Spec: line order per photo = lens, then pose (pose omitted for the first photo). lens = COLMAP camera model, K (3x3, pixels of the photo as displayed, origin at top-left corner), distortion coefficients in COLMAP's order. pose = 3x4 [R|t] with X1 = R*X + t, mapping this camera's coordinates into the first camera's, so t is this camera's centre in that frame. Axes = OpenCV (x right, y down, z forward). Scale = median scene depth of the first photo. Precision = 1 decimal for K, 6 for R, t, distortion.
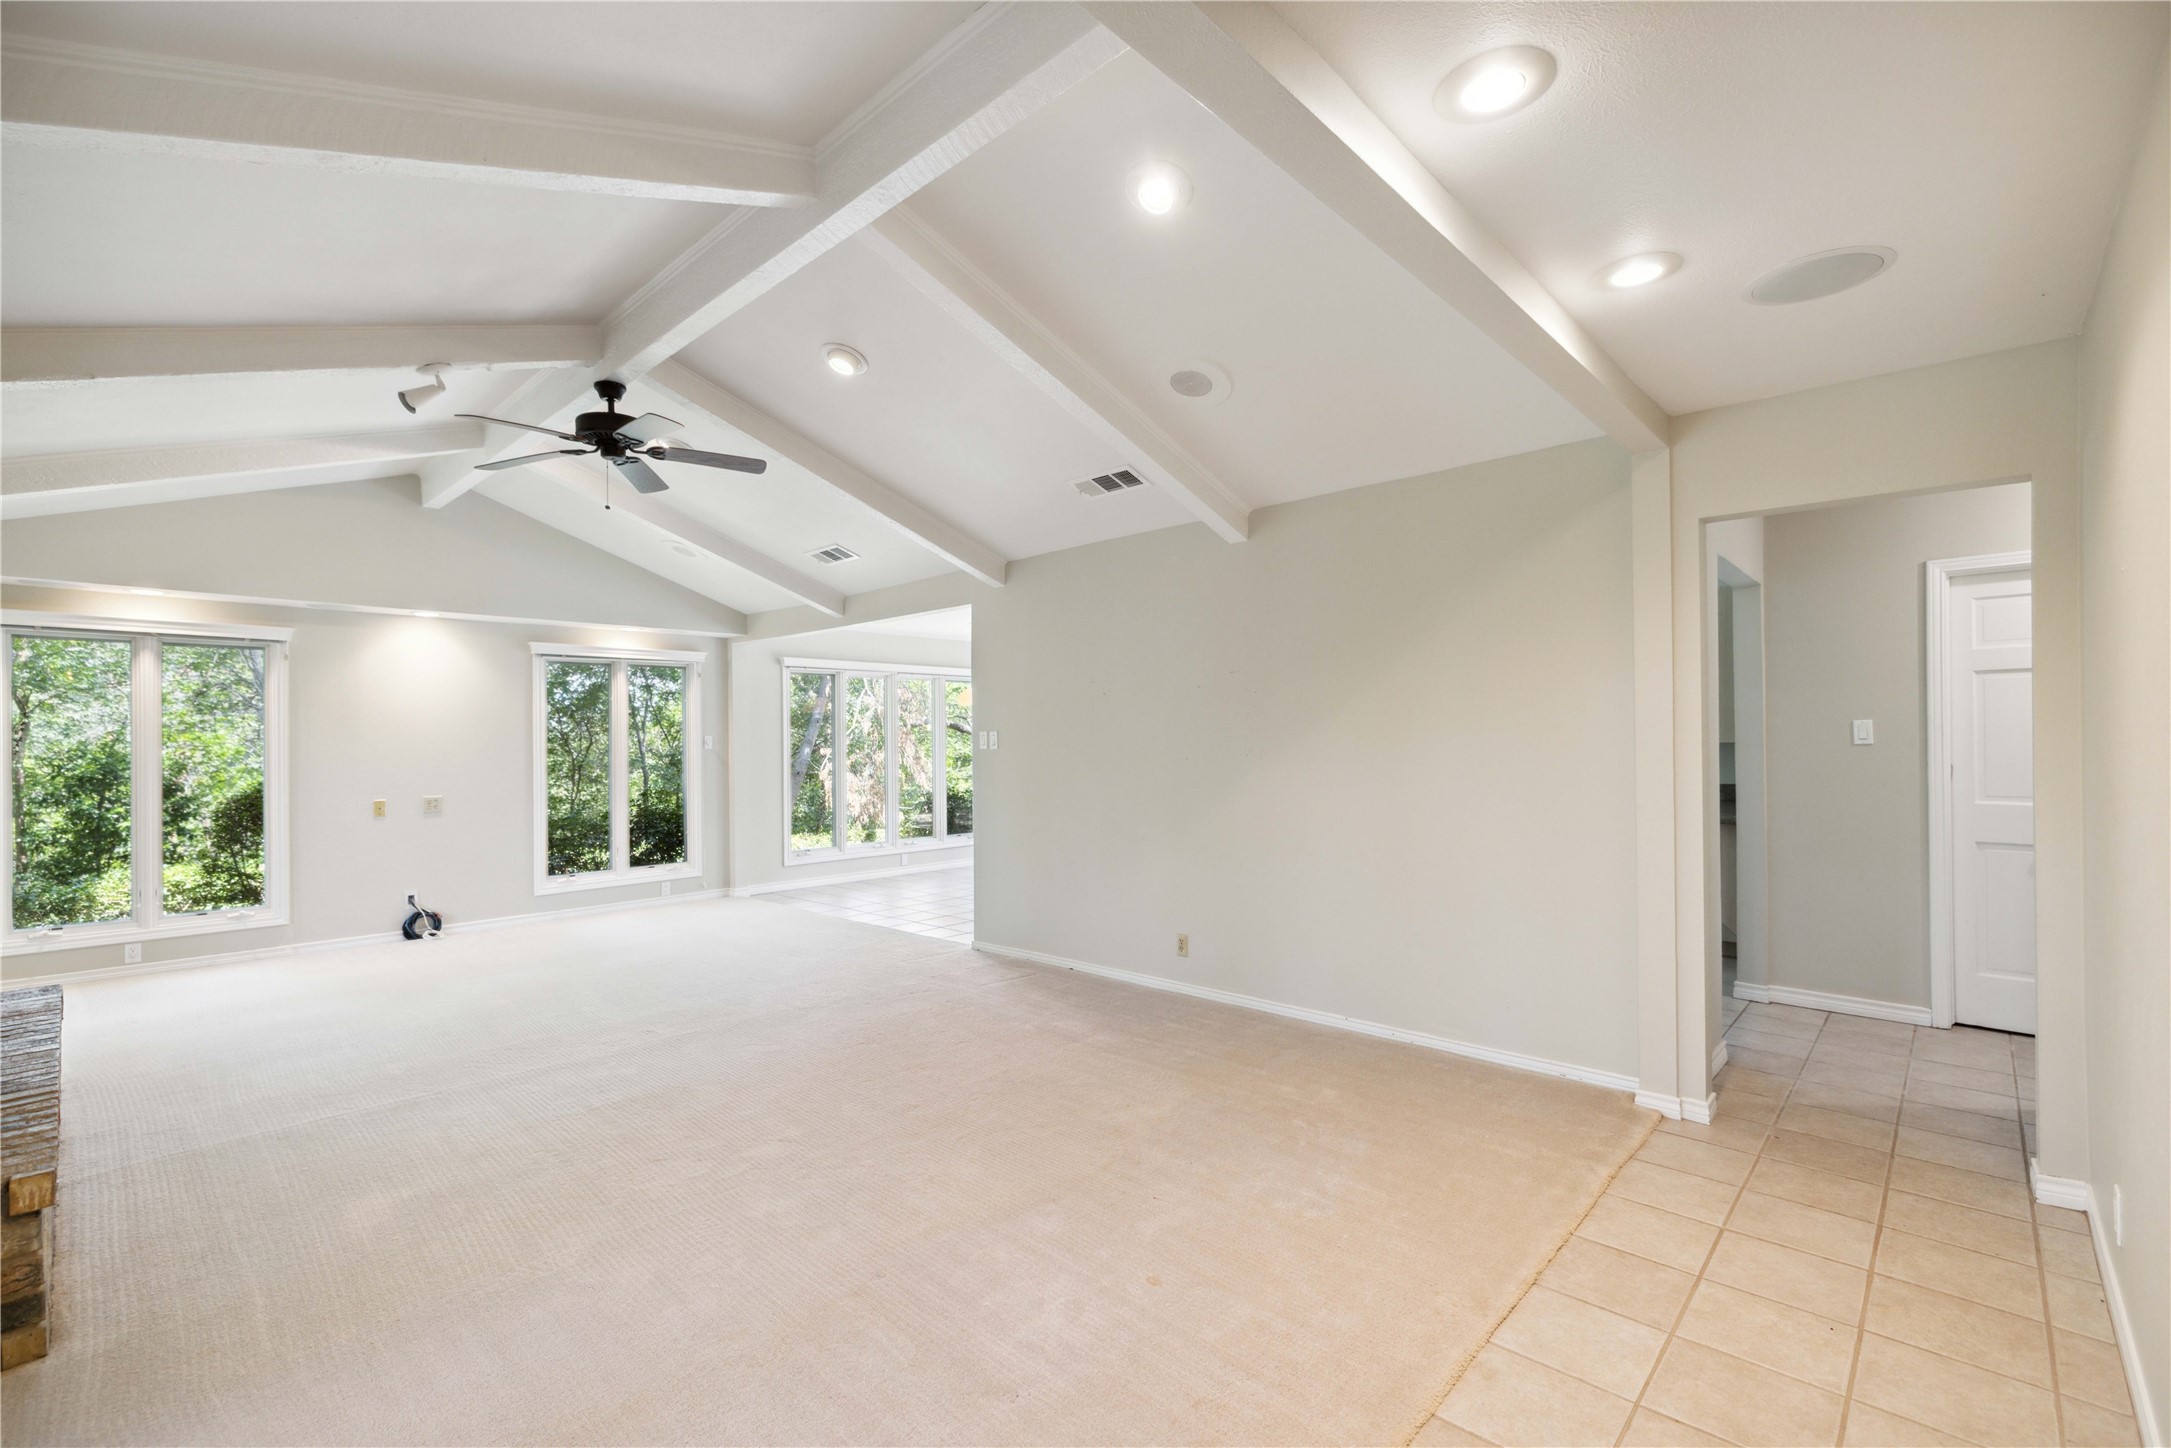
lens RADIAL K [[922.5, 0, 1070.3], [0, 922.5, 729.9], [0, 0, 1]] dist [-0.000177, -0.000307]
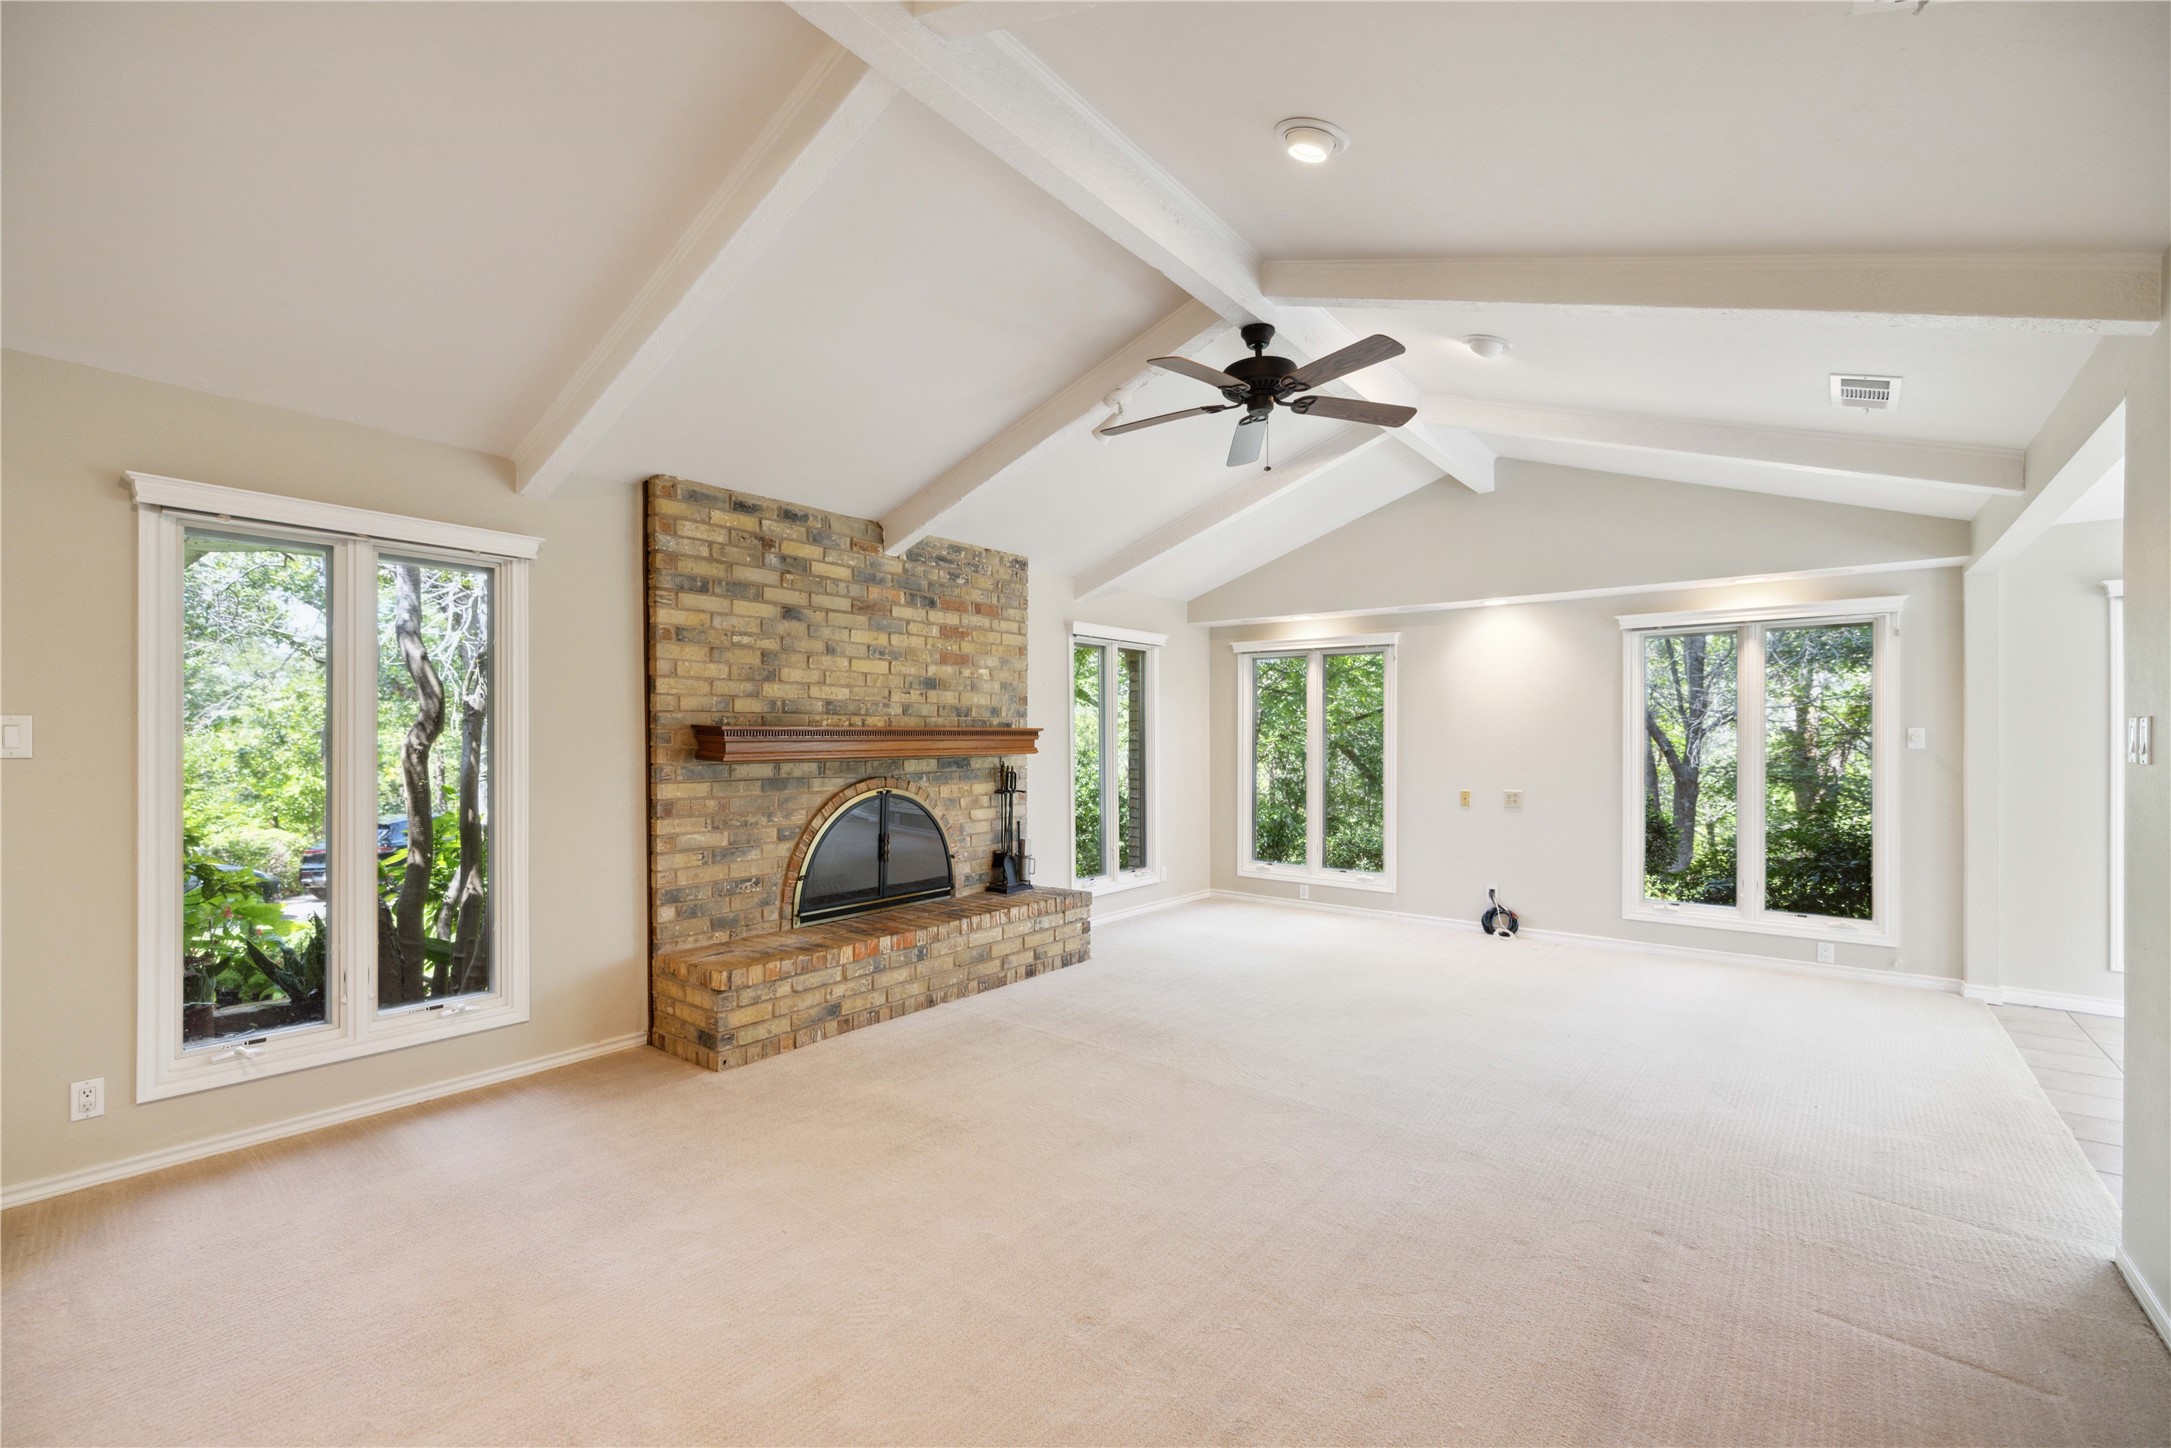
lens RADIAL K [[922.5, 0, 1082.4], [0, 922.5, 729.3], [0, 0, 1]] dist [-0.000177, -0.000307]
pose [[0.085171, 0.002364, -0.996364, 0.229925], [0.006491, 0.999975, 0.002927, 0.002620], [0.996345, -0.006717, 0.085153, 0.477462]]
